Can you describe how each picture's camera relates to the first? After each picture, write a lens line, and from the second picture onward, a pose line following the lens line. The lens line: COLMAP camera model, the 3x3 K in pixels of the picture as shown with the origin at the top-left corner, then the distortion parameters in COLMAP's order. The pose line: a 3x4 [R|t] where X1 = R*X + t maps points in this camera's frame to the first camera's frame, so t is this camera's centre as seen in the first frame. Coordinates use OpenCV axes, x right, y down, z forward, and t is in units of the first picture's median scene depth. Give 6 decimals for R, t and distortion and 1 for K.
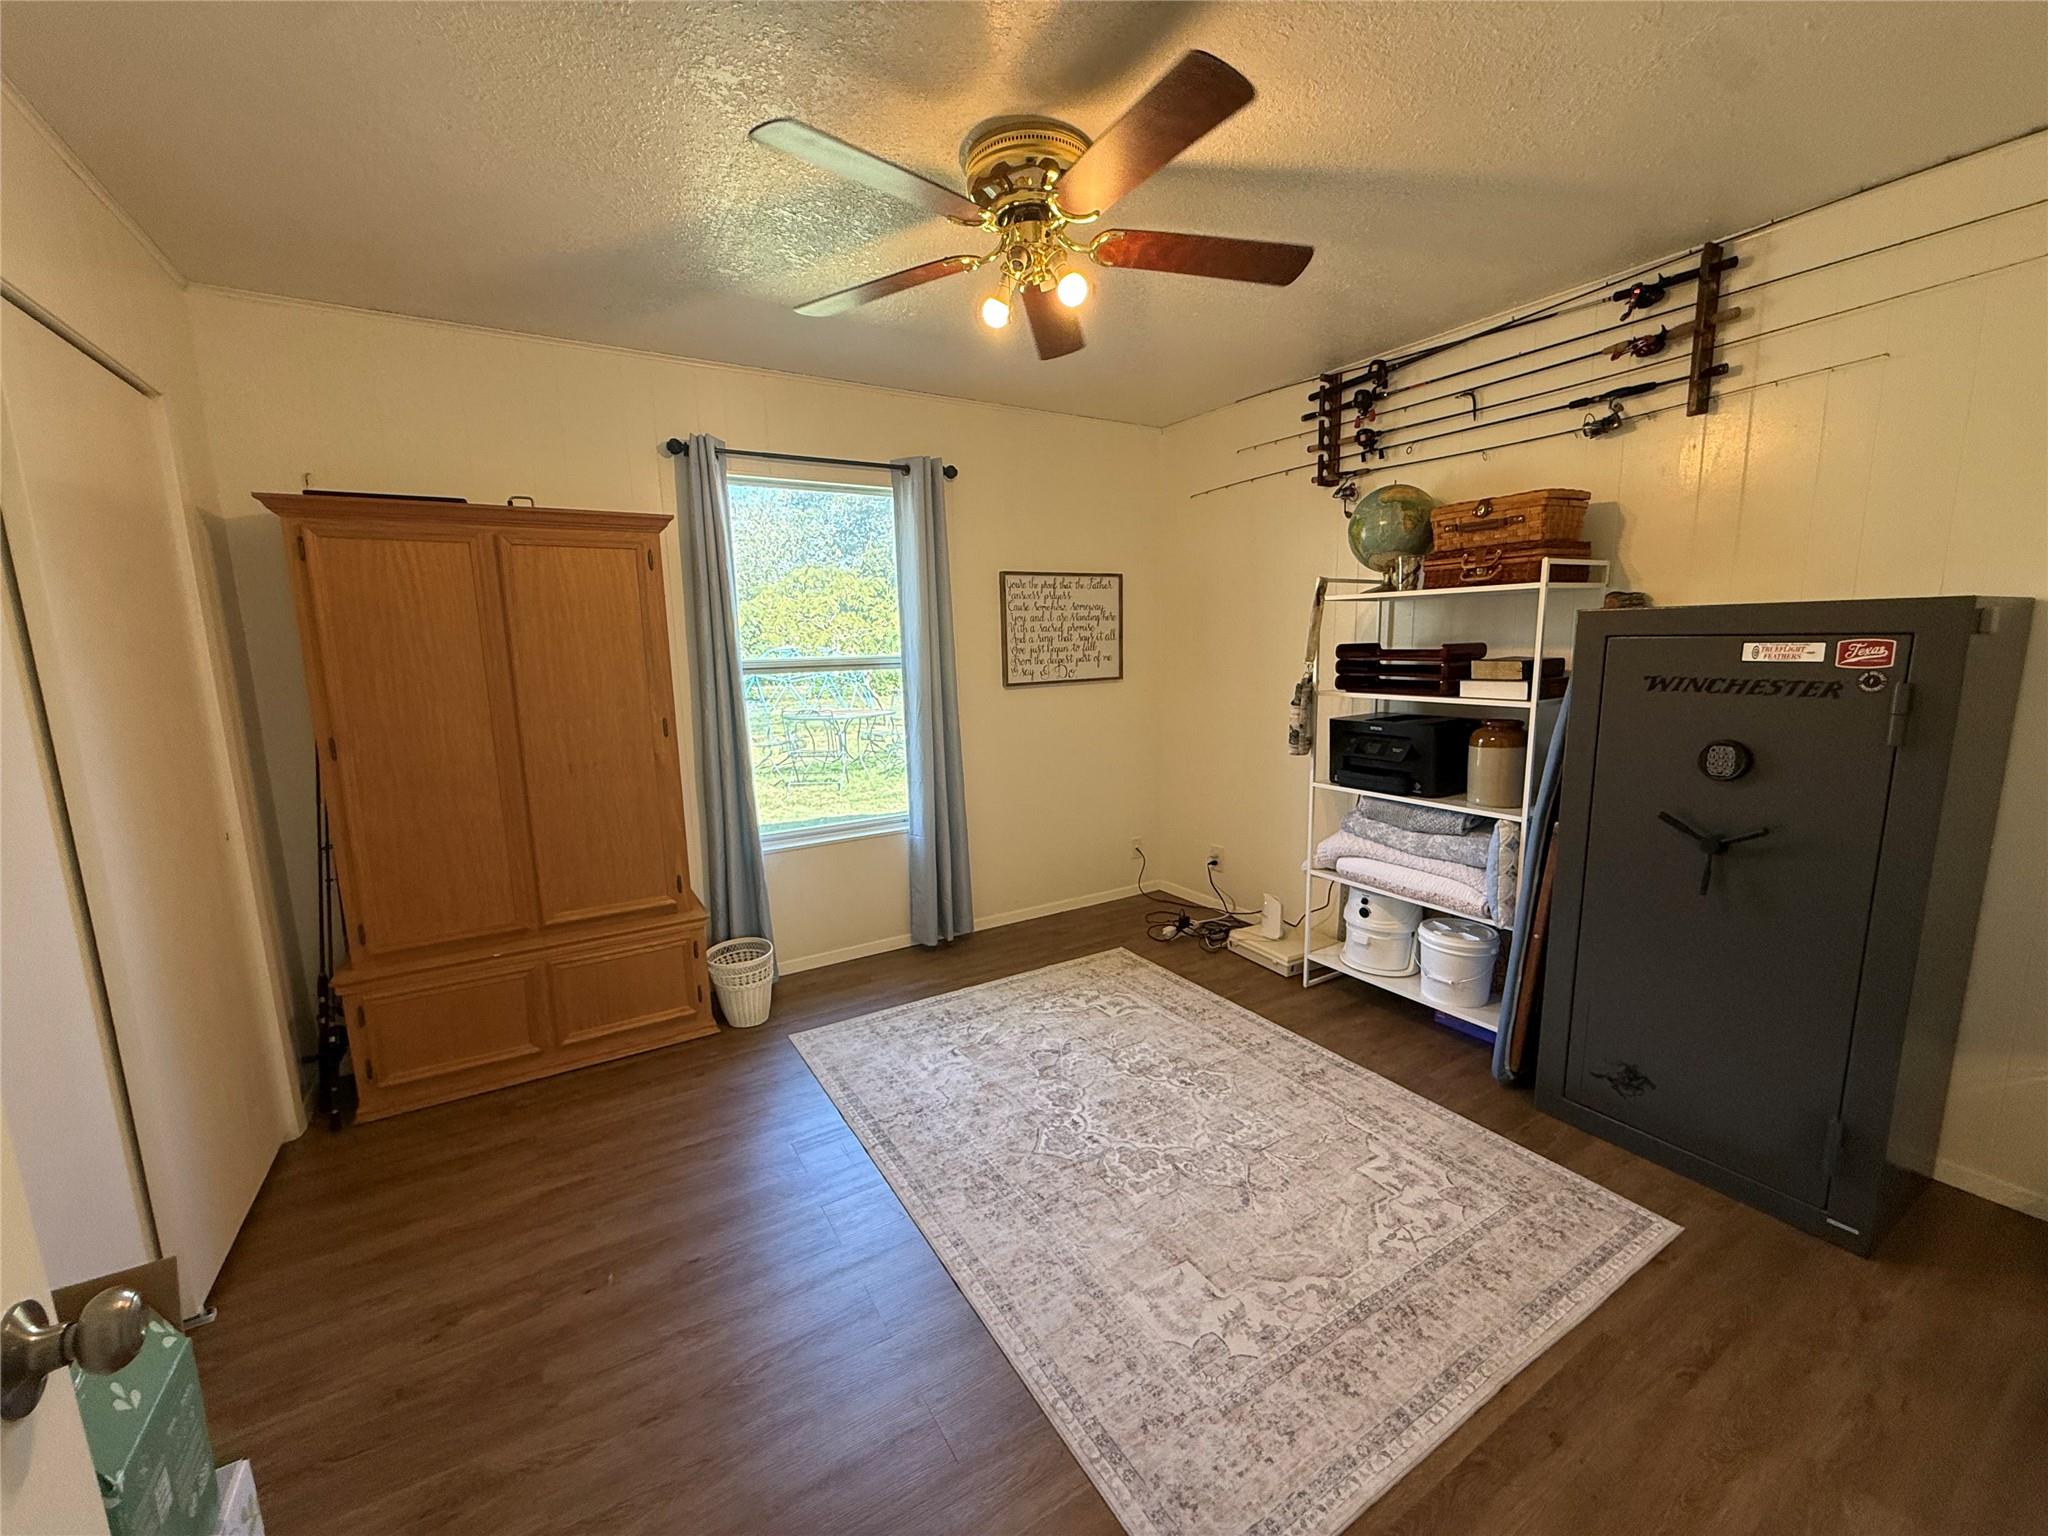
lens RADIAL K [[815.1, 0, 1025.0], [0, 815.1, 773.0], [0, 0, 1]] dist [0.001418, -0.000015]
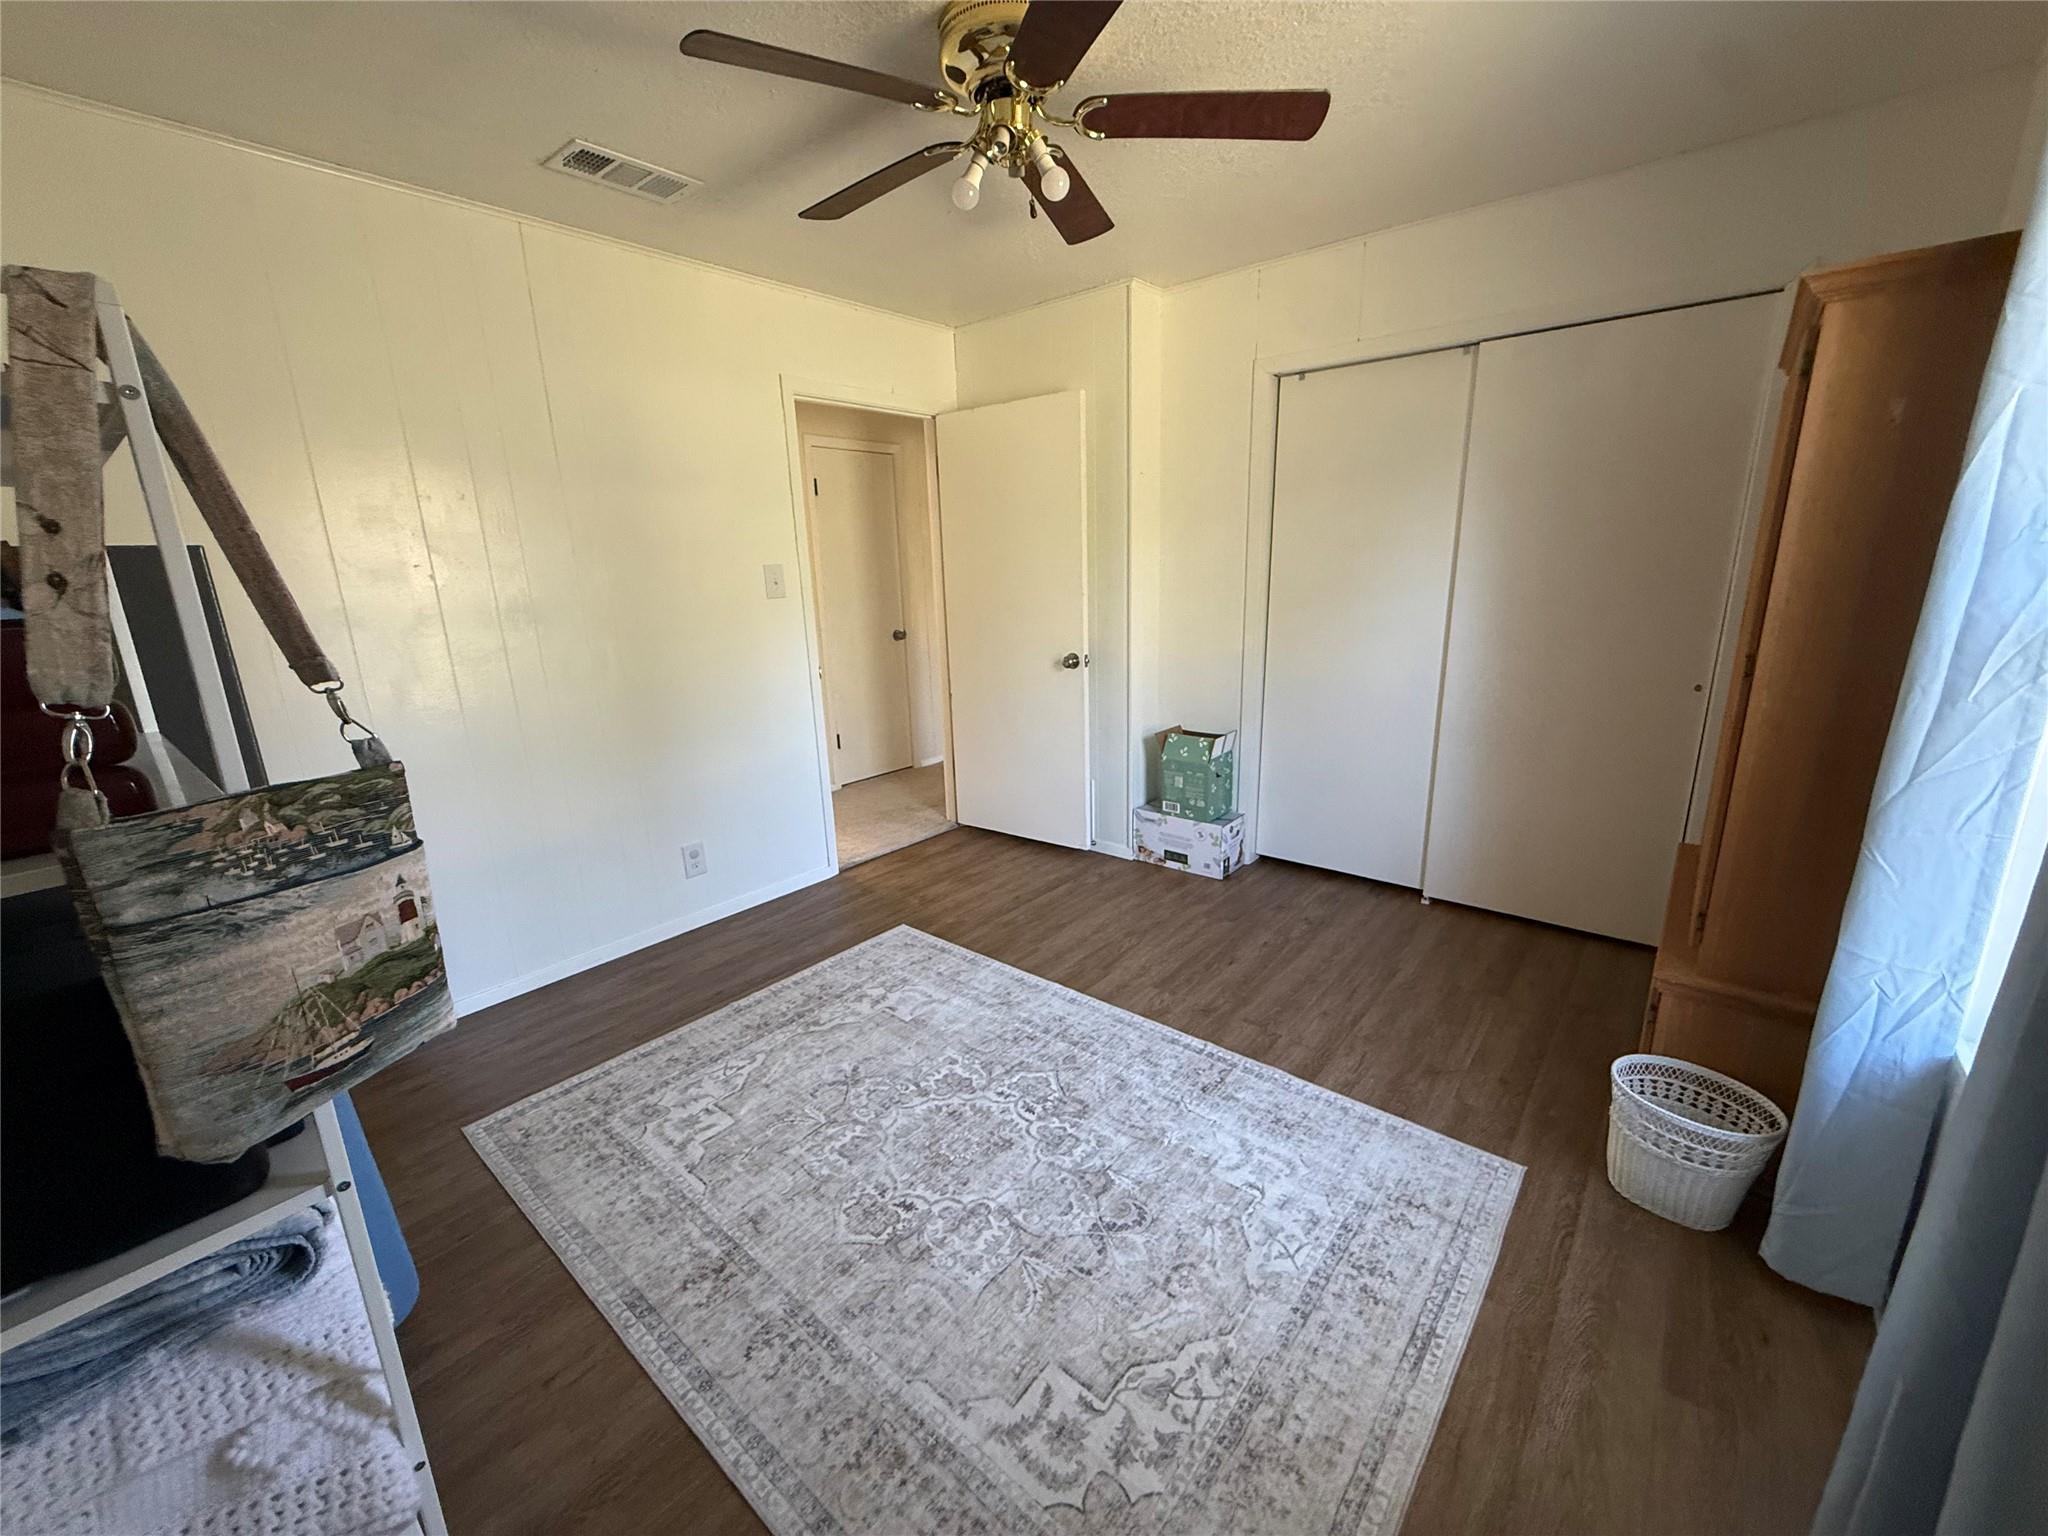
lens RADIAL K [[815.1, 0, 1026.0], [0, 815.1, 763.4], [0, 0, 1]] dist [0.001418, -0.000015]
pose [[-0.947143, 0.126348, -0.294883, 0.284722], [-0.002123, 0.916691, 0.399592, -0.277949], [0.320804, 0.379097, -0.867969, 1.655697]]
